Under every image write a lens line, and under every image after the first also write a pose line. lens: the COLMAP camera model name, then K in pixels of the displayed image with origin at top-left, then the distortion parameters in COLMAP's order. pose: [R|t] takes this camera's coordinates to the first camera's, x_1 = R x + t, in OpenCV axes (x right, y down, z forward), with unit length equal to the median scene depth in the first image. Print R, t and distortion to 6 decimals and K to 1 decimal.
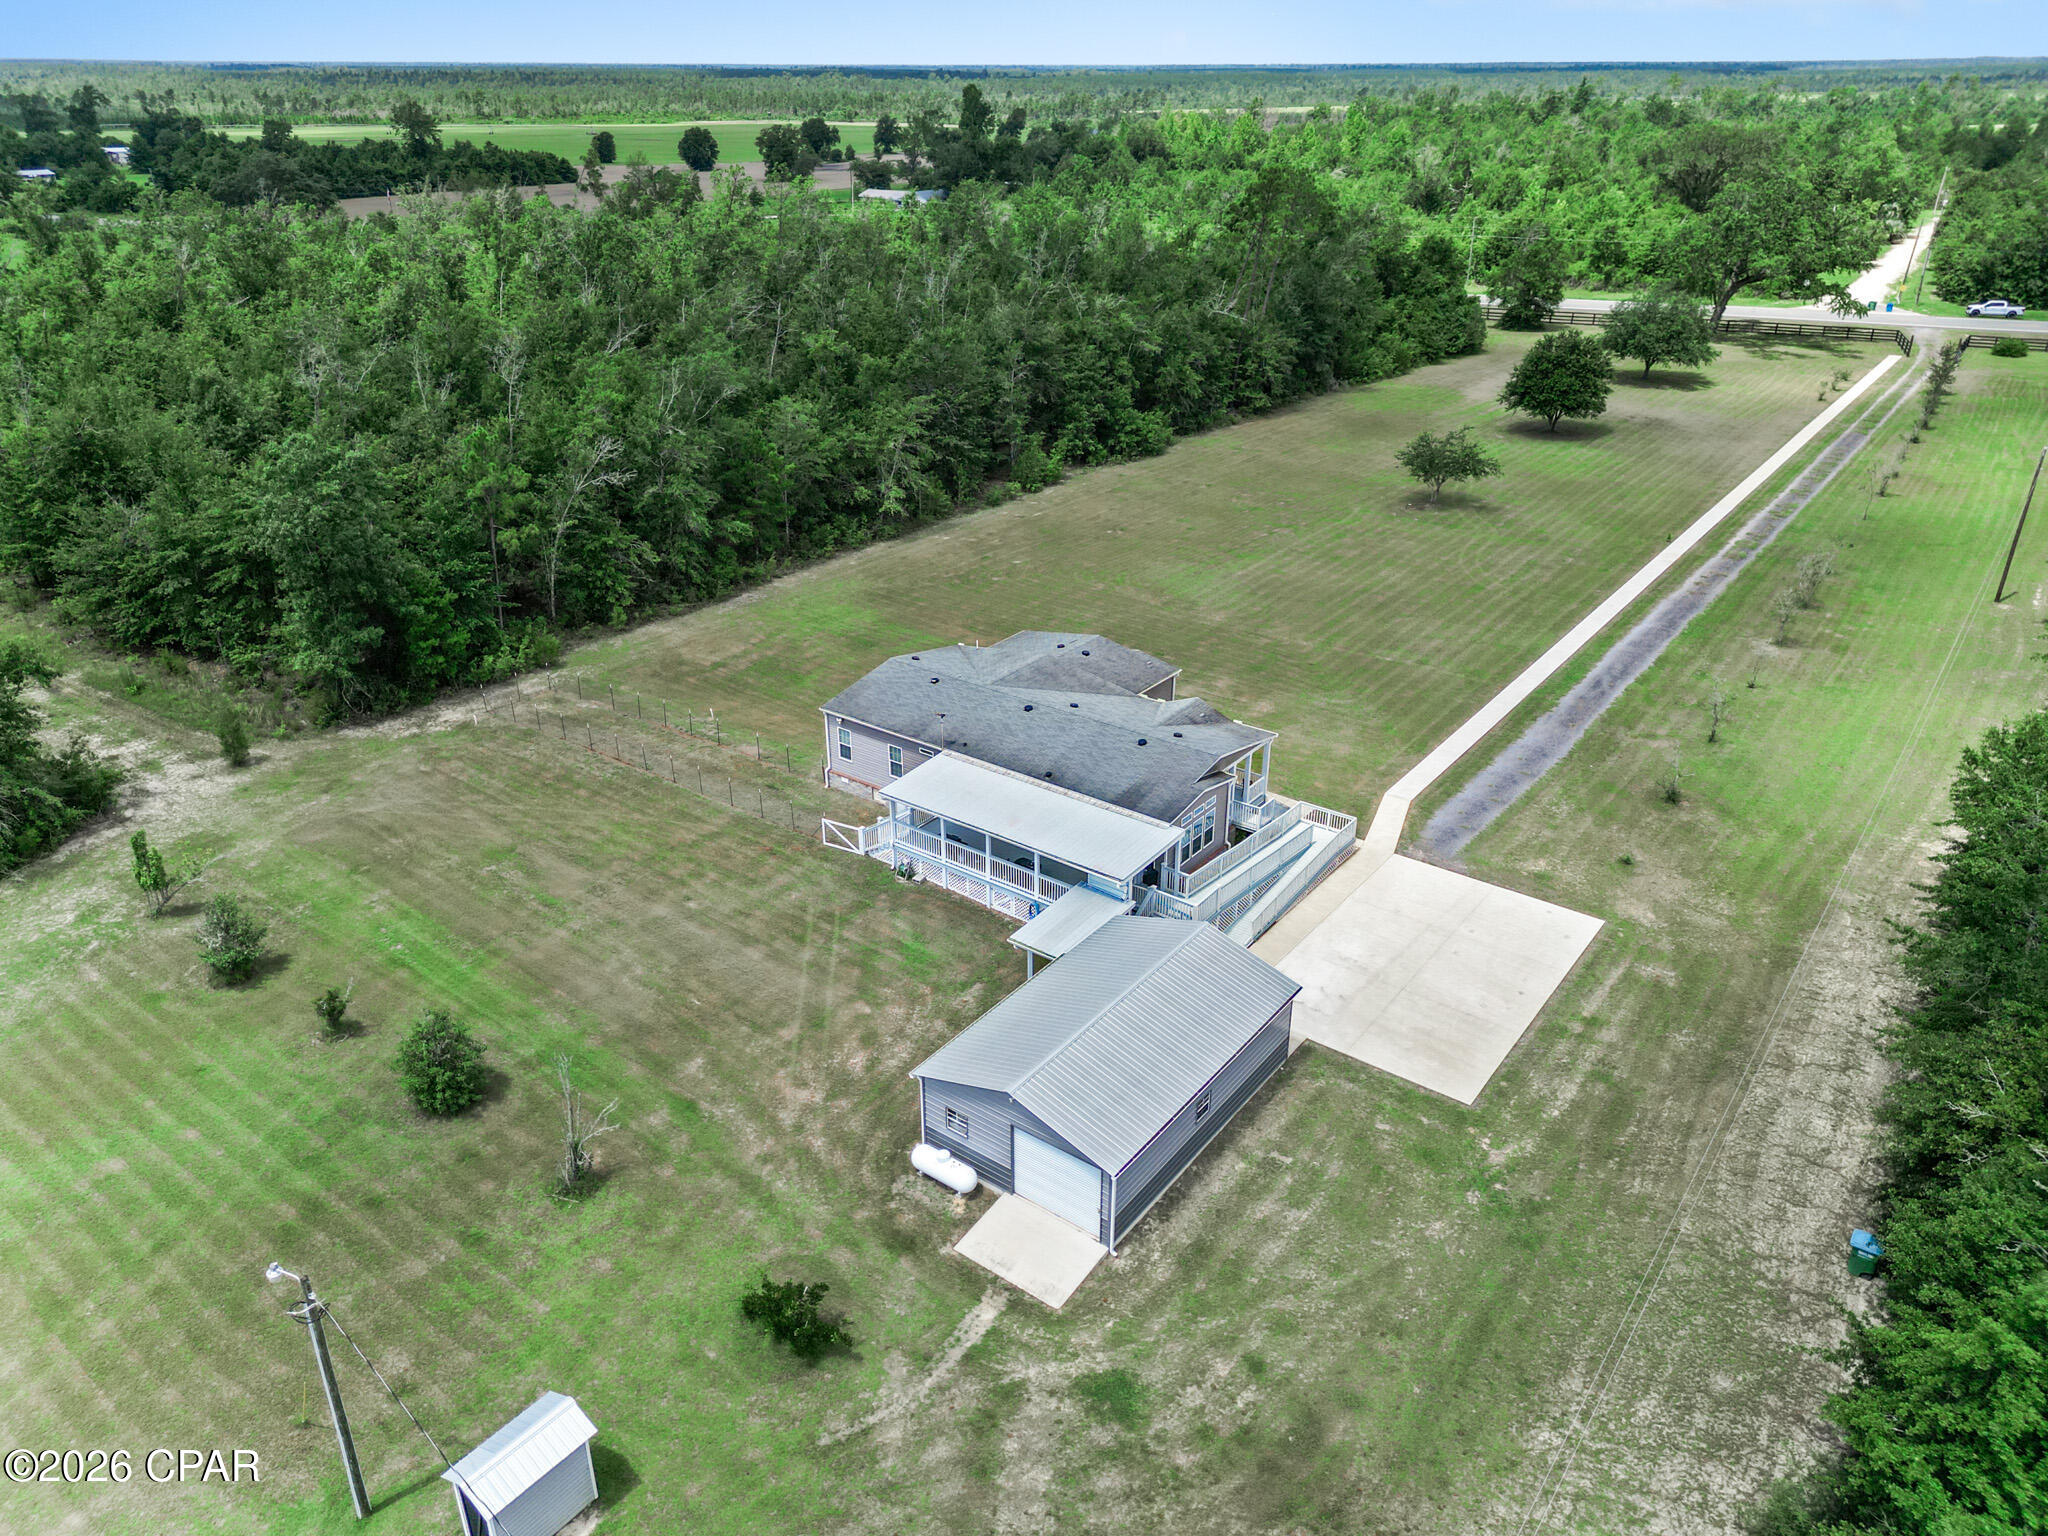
lens RADIAL K [[1453.5, 0, 1024.0], [0, 1453.5, 768.0], [0, 0, 1]] dist [0.068223, -0.062743]
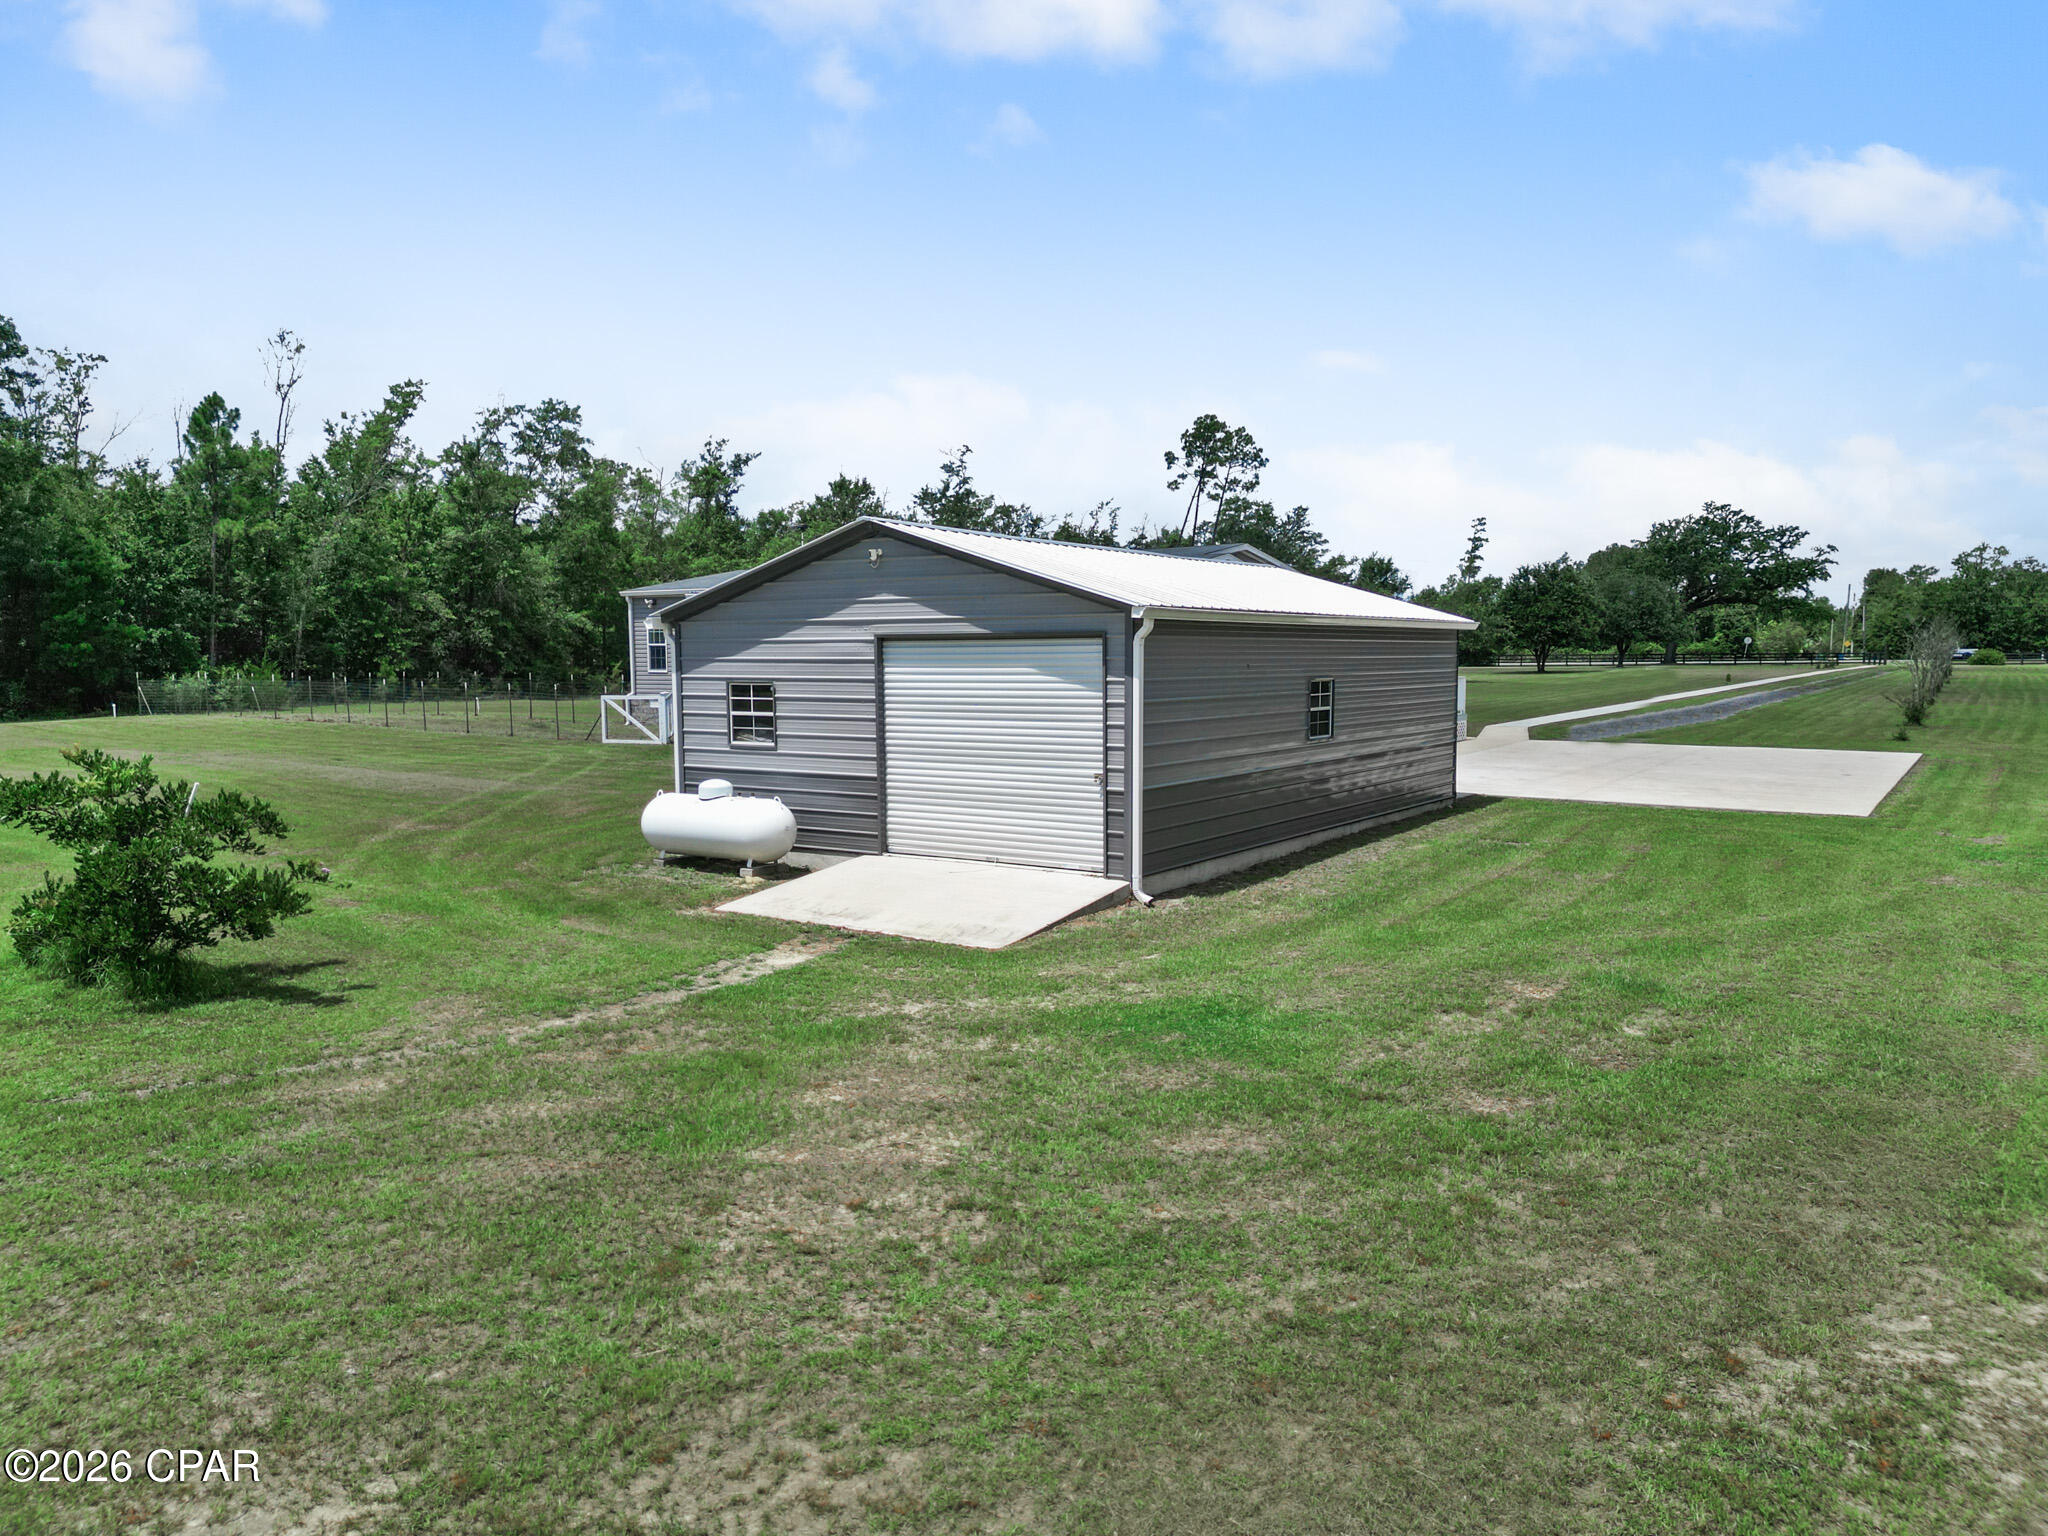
lens RADIAL K [[1453.5, 0, 1024.0], [0, 1453.5, 768.0], [0, 0, 1]] dist [0.068223, -0.062743]
pose [[0.998845, -0.005369, 0.047747, 0.012317], [0.022699, 0.928586, -0.370423, 0.409080], [-0.042348, 0.371079, 0.927635, 0.602623]]
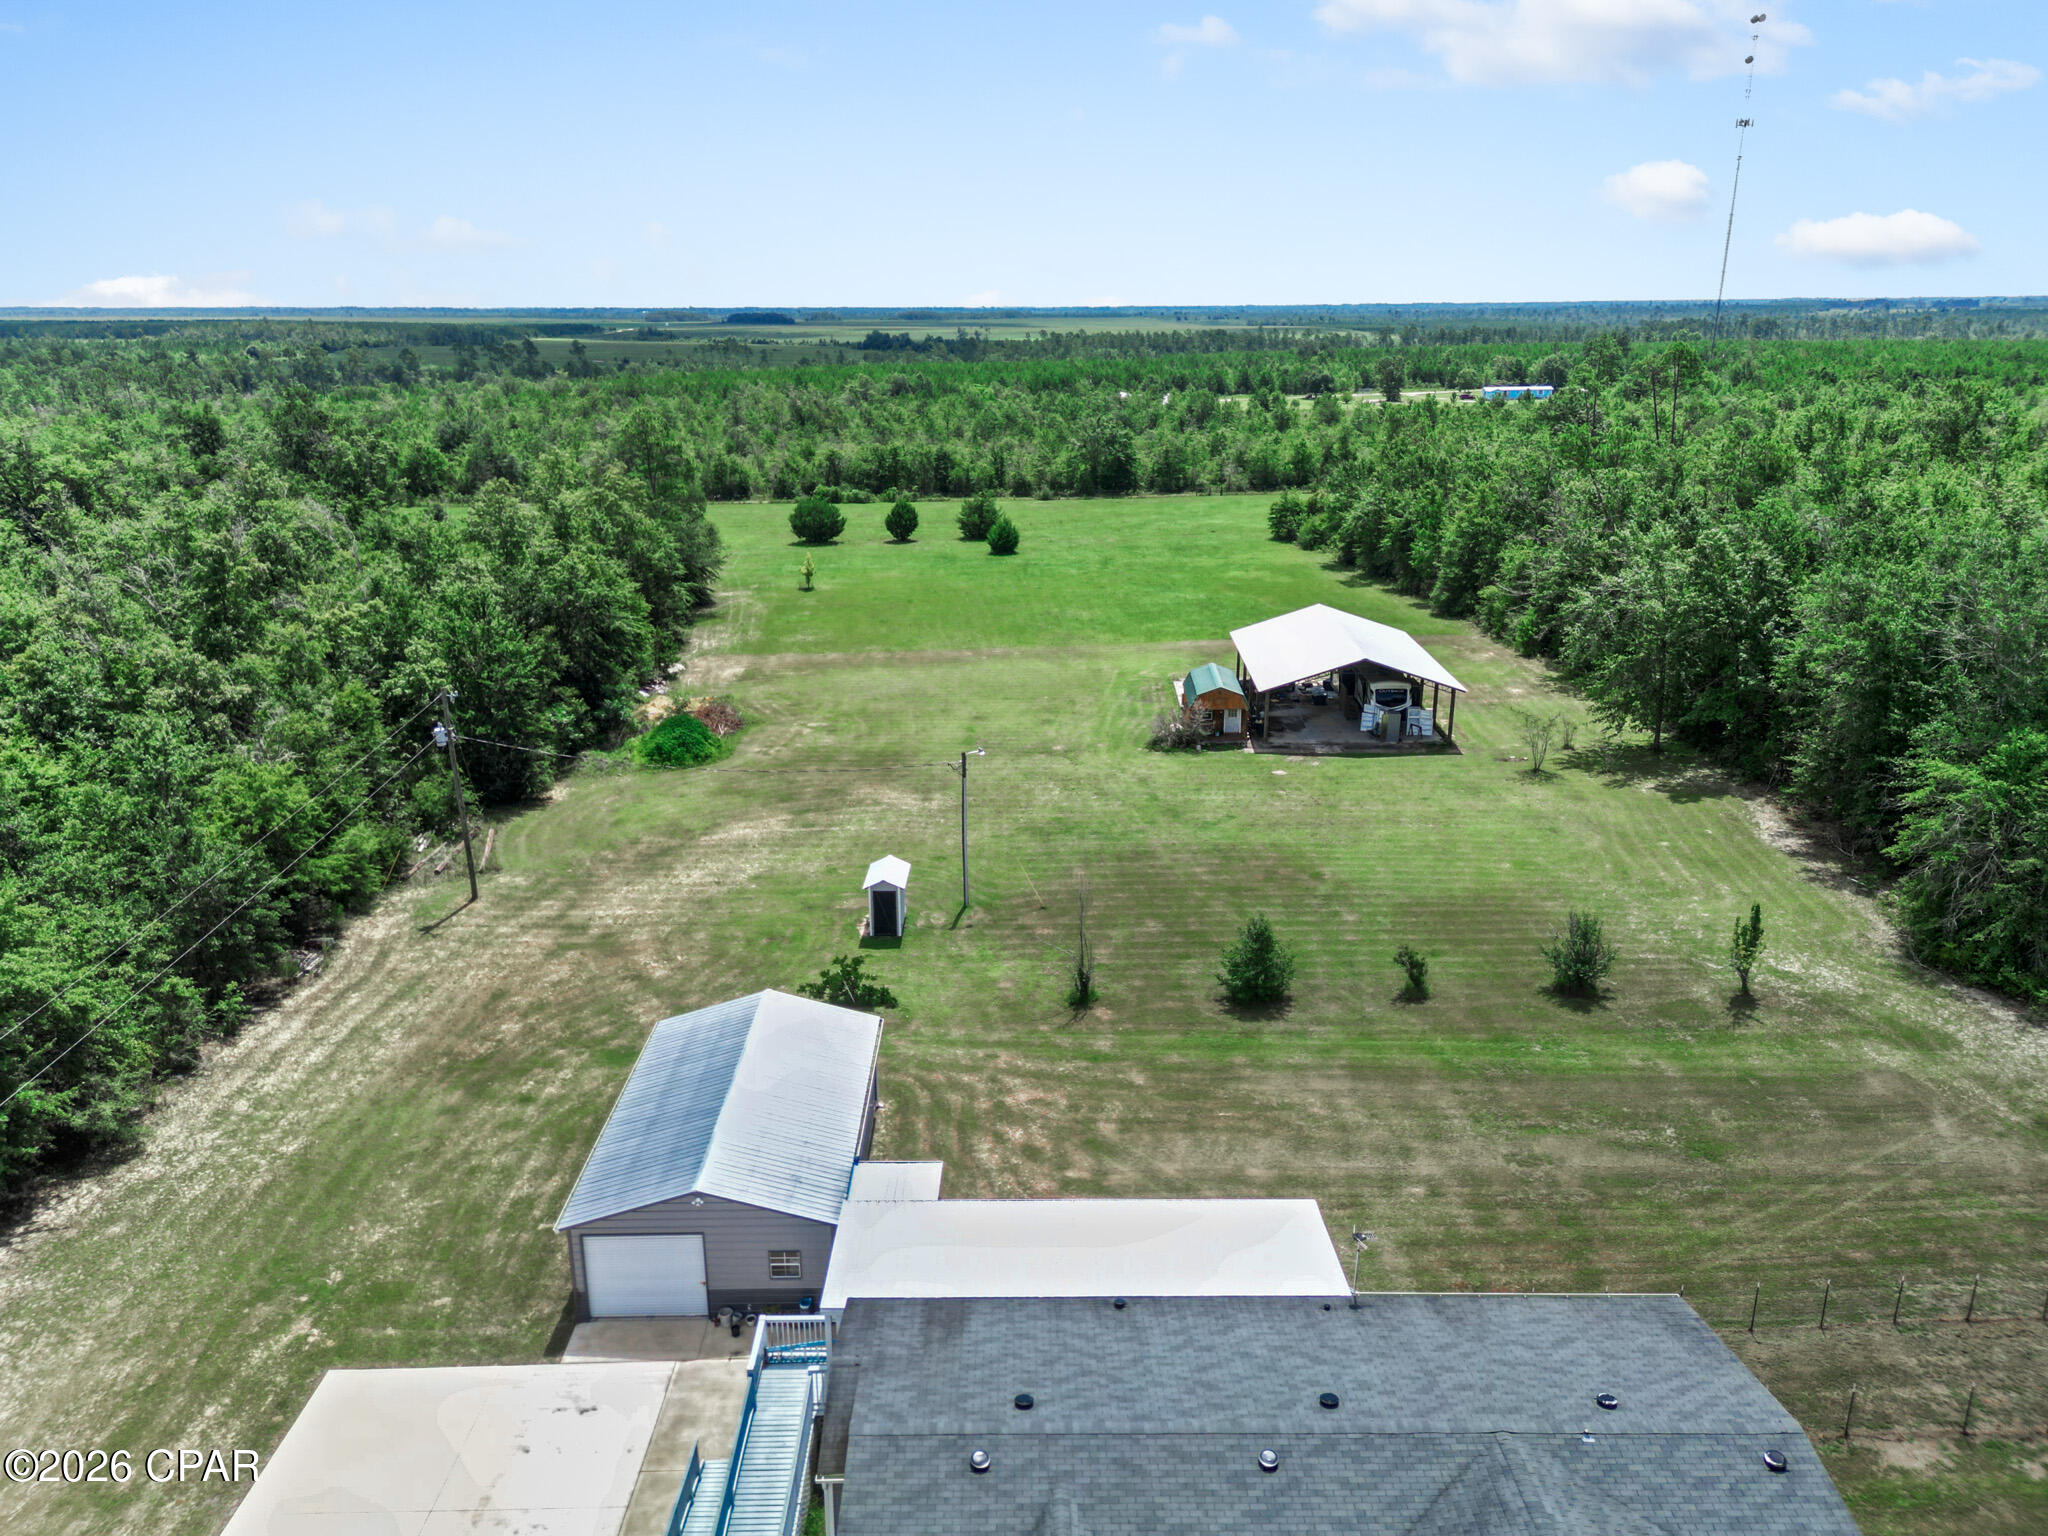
lens RADIAL K [[1453.5, 0, 1024.0], [0, 1453.5, 768.0], [0, 0, 1]] dist [0.068223, -0.062743]
pose [[-0.800410, 0.184484, -0.570359, 0.424443], [-0.256309, 0.754784, 0.603827, -0.619566], [0.541894, 0.629497, -0.556851, 1.531550]]
